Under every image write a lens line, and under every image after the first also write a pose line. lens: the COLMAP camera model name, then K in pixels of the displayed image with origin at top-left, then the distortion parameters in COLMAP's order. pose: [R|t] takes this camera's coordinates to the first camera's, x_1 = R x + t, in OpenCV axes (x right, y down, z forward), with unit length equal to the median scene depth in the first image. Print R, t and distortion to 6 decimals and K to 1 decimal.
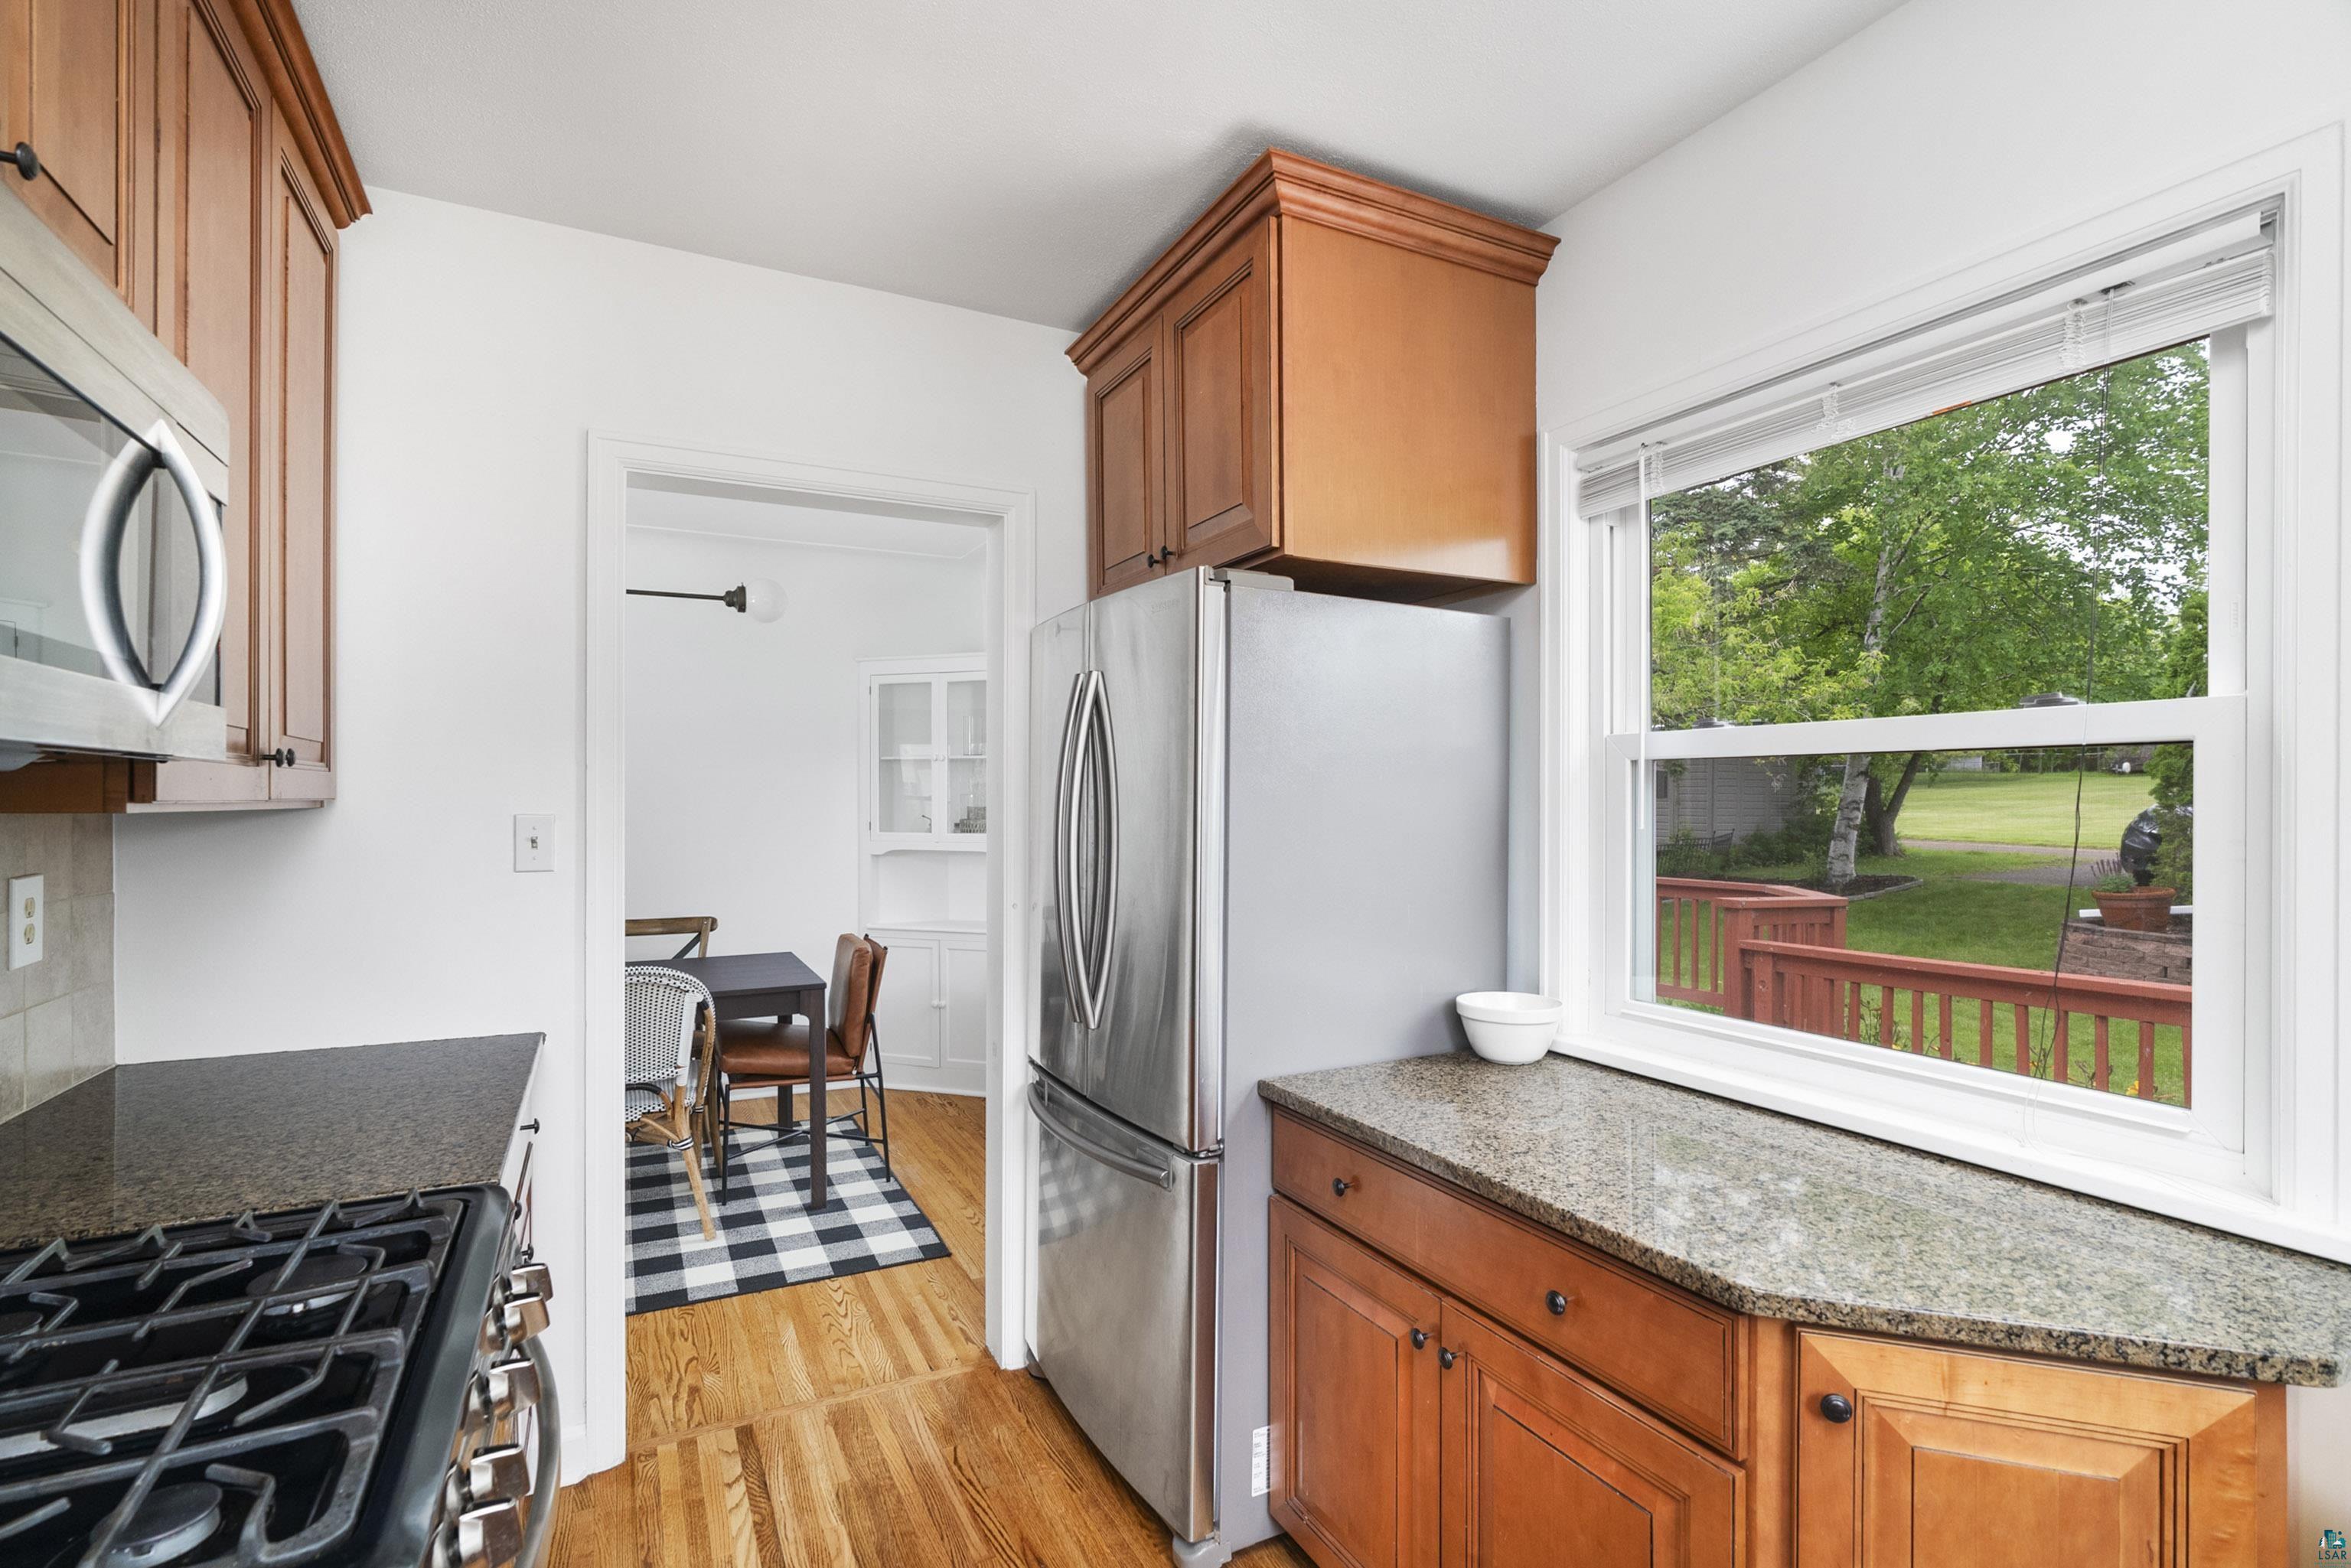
lens RADIAL K [[1086.7, 0, 1135.2], [0, 1086.7, 791.6], [0, 0, 1]] dist [-0.012012, 0.007516]
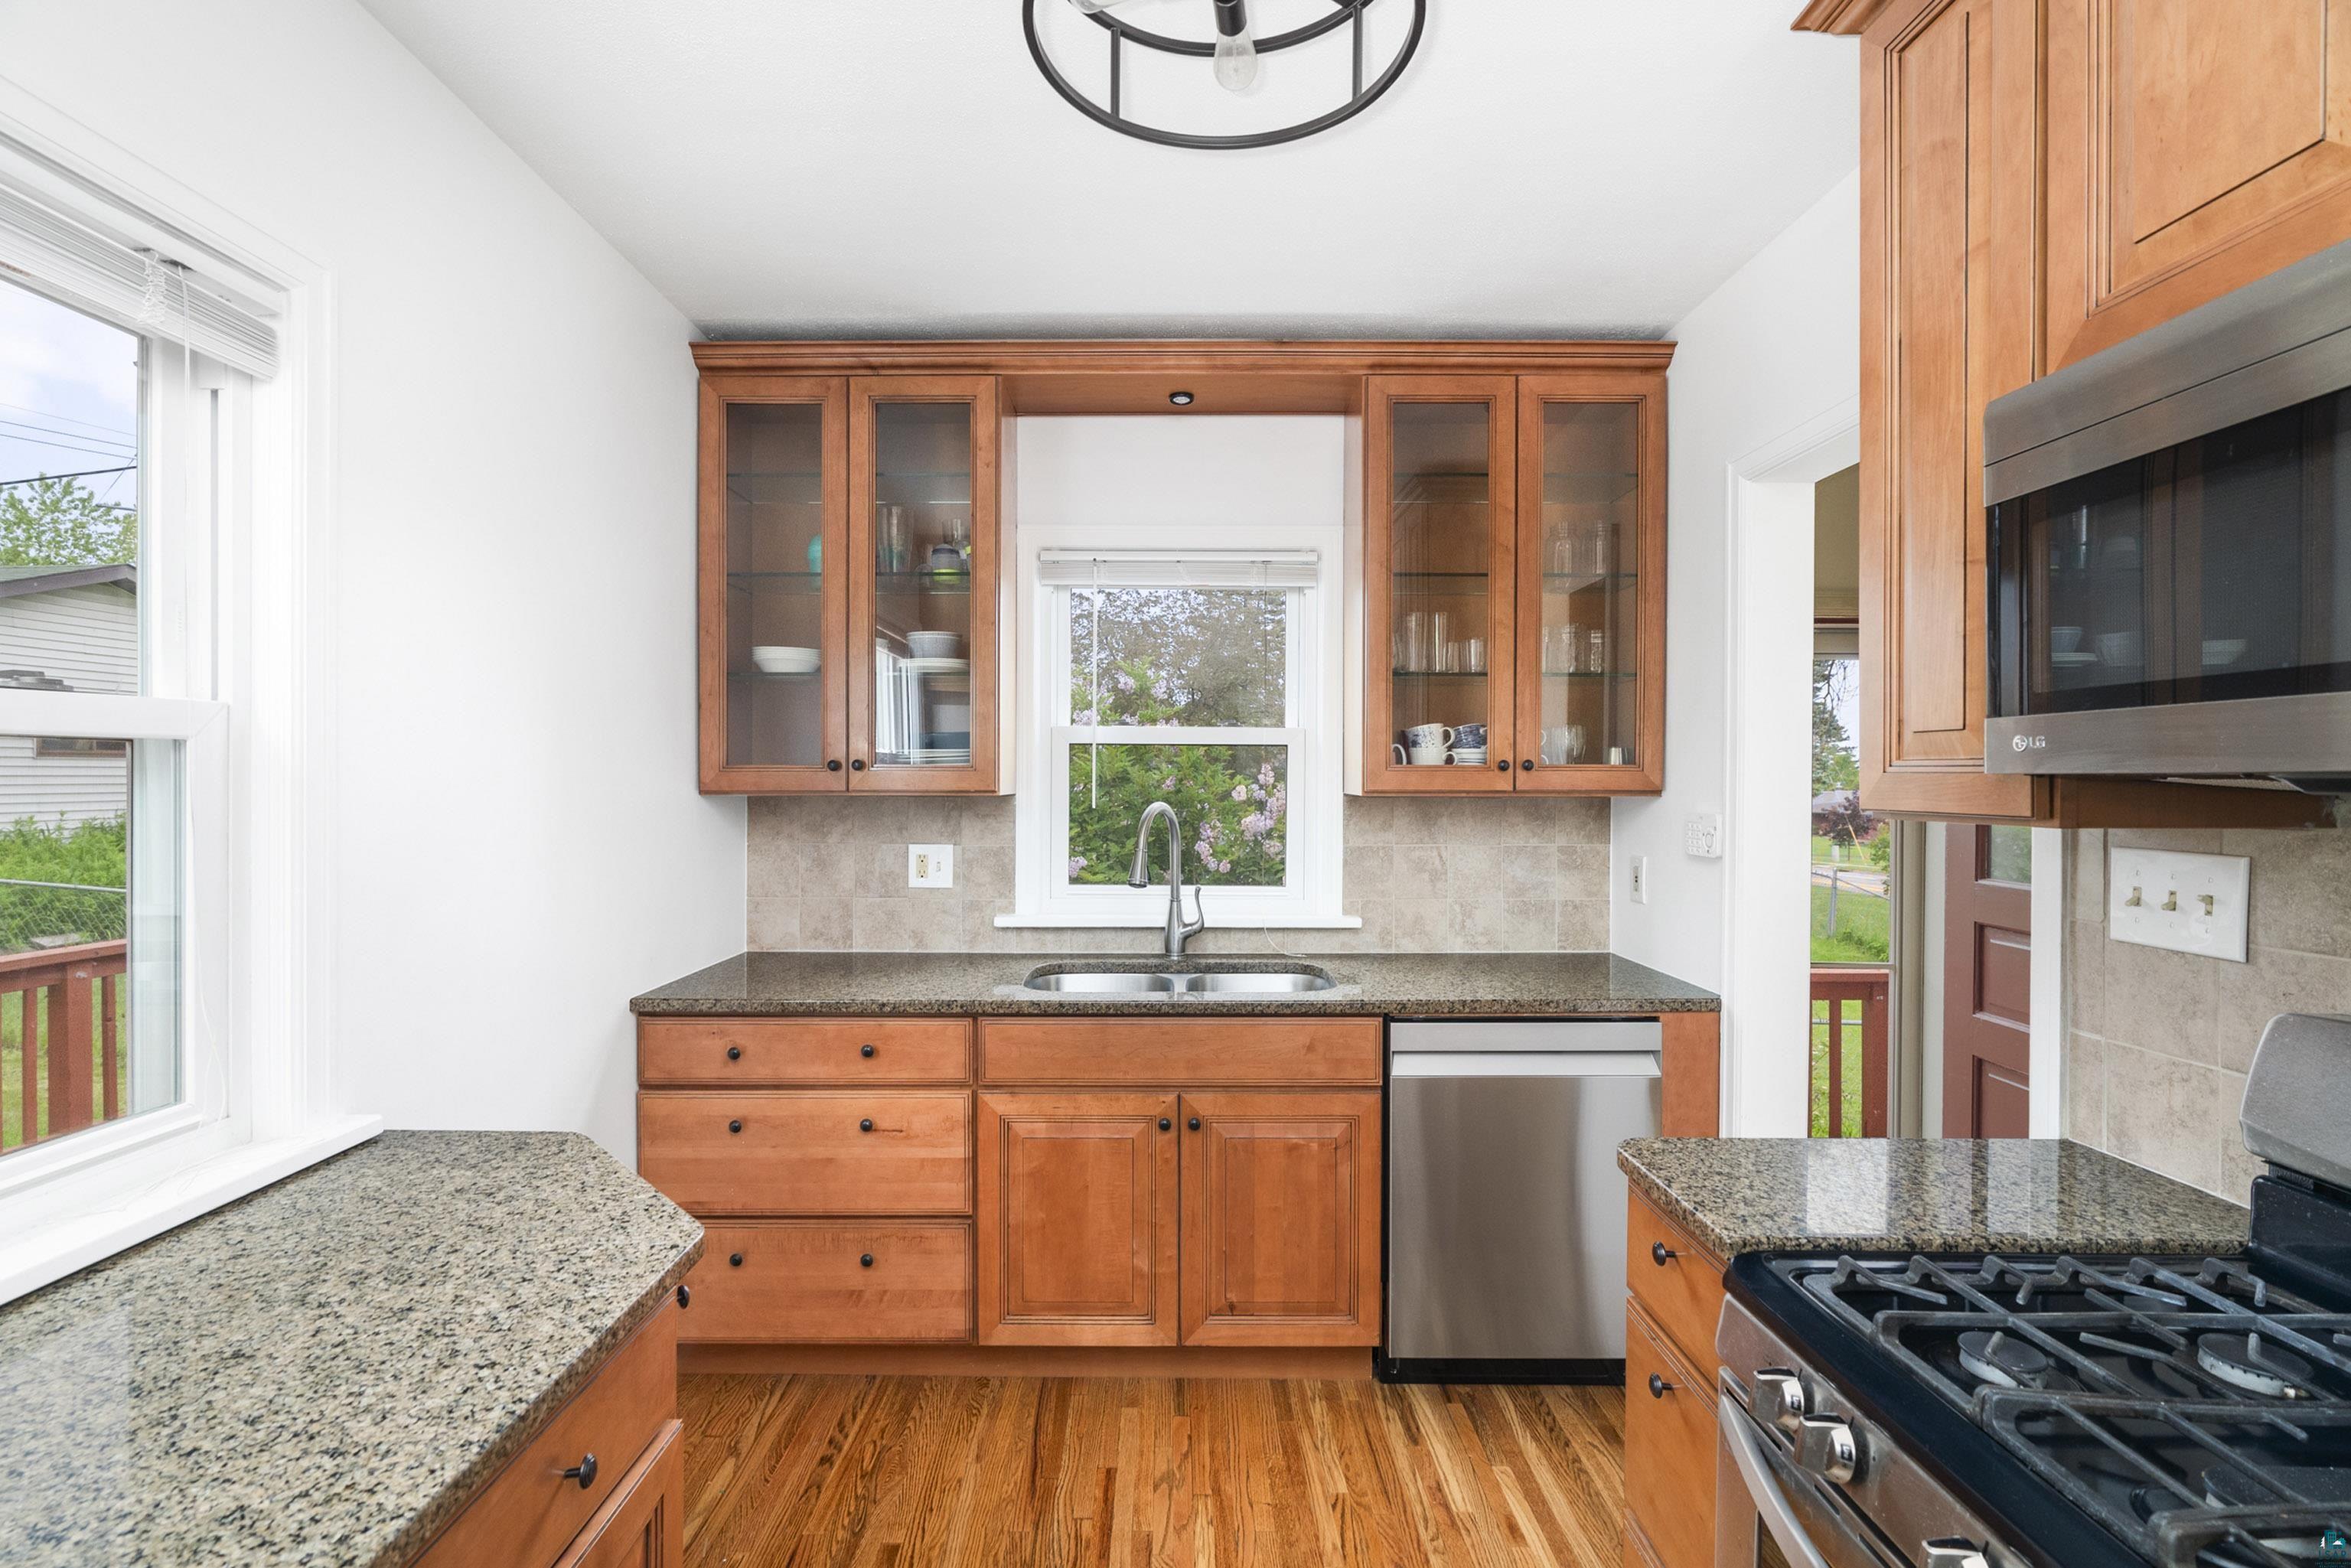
lens RADIAL K [[1086.7, 0, 1135.2], [0, 1086.7, 791.6], [0, 0, 1]] dist [-0.012012, 0.007516]
pose [[-0.887160, -0.011956, 0.461307, -0.153516], [-0.007527, 0.999906, 0.011440, -0.009547], [-0.461400, 0.006676, -0.887167, 0.763361]]
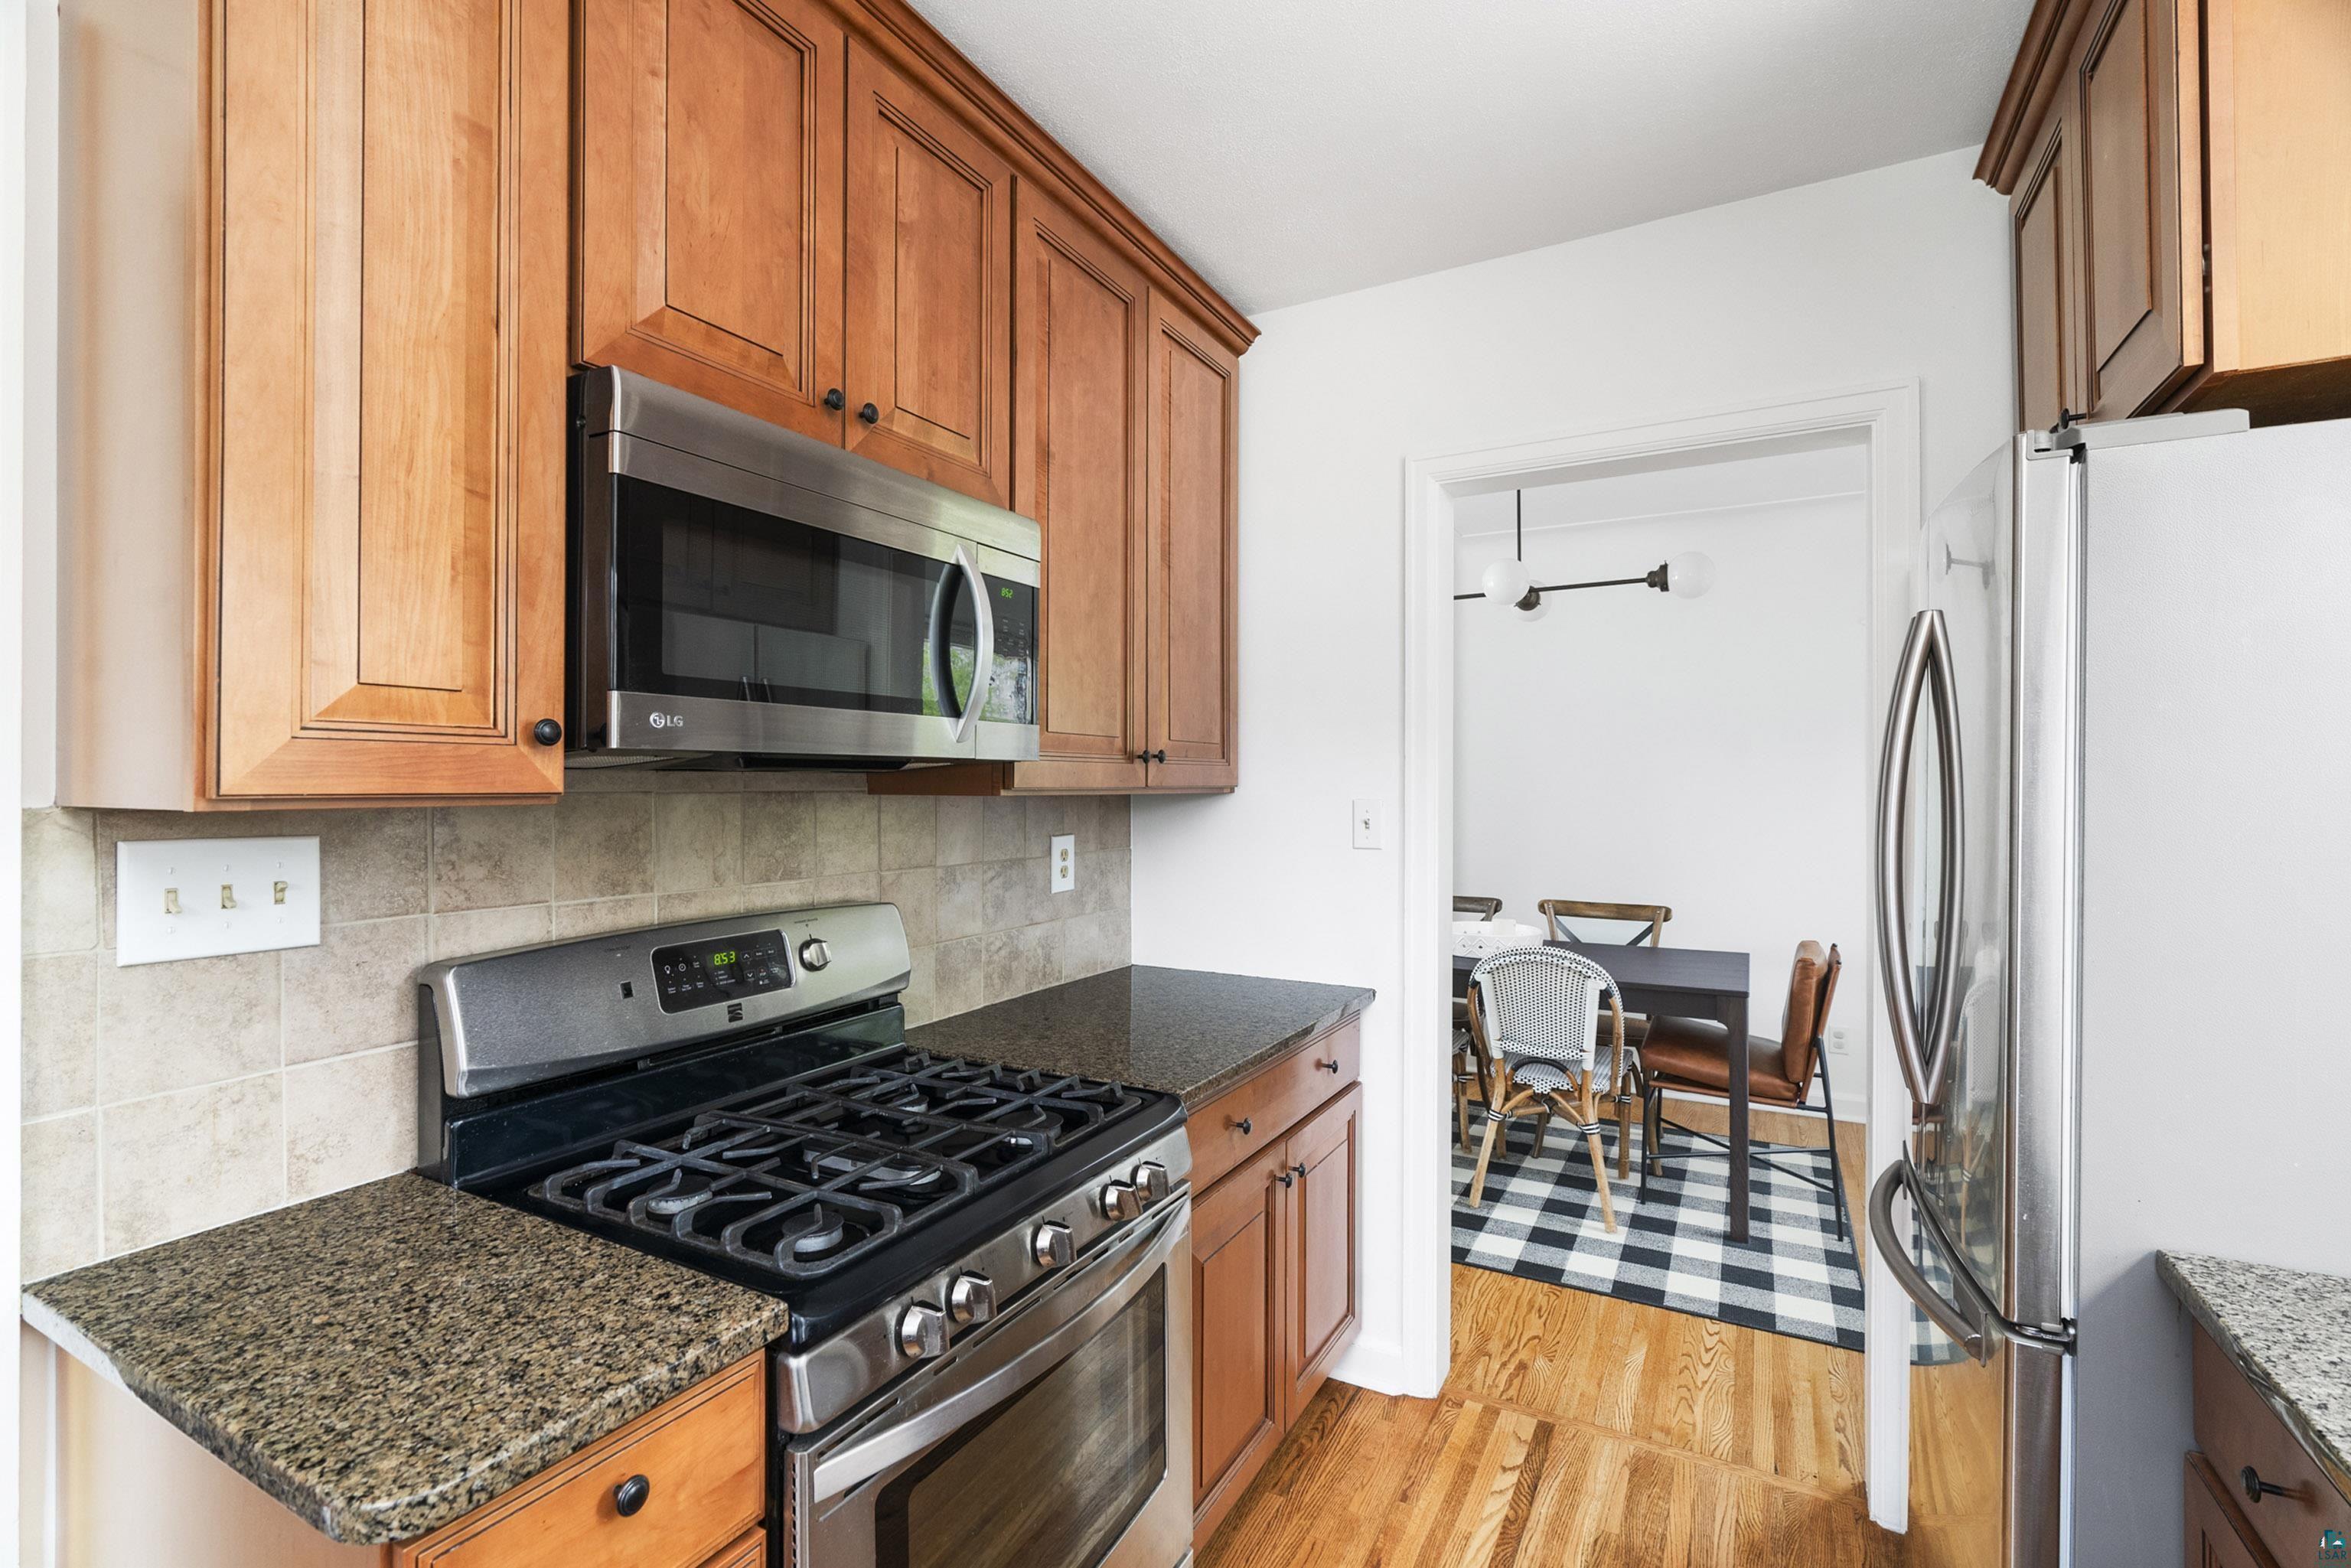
lens RADIAL K [[1050.8, 0, 1175.9], [0, 1050.8, 773.3], [0, 0, 1]] dist [-0.003135, 0.000227]
pose [[0.571572, -0.009561, -0.820496, 0.209536], [0.005945, 0.999954, -0.007511, 0.000069], [0.820530, -0.000585, 0.571603, 0.157747]]
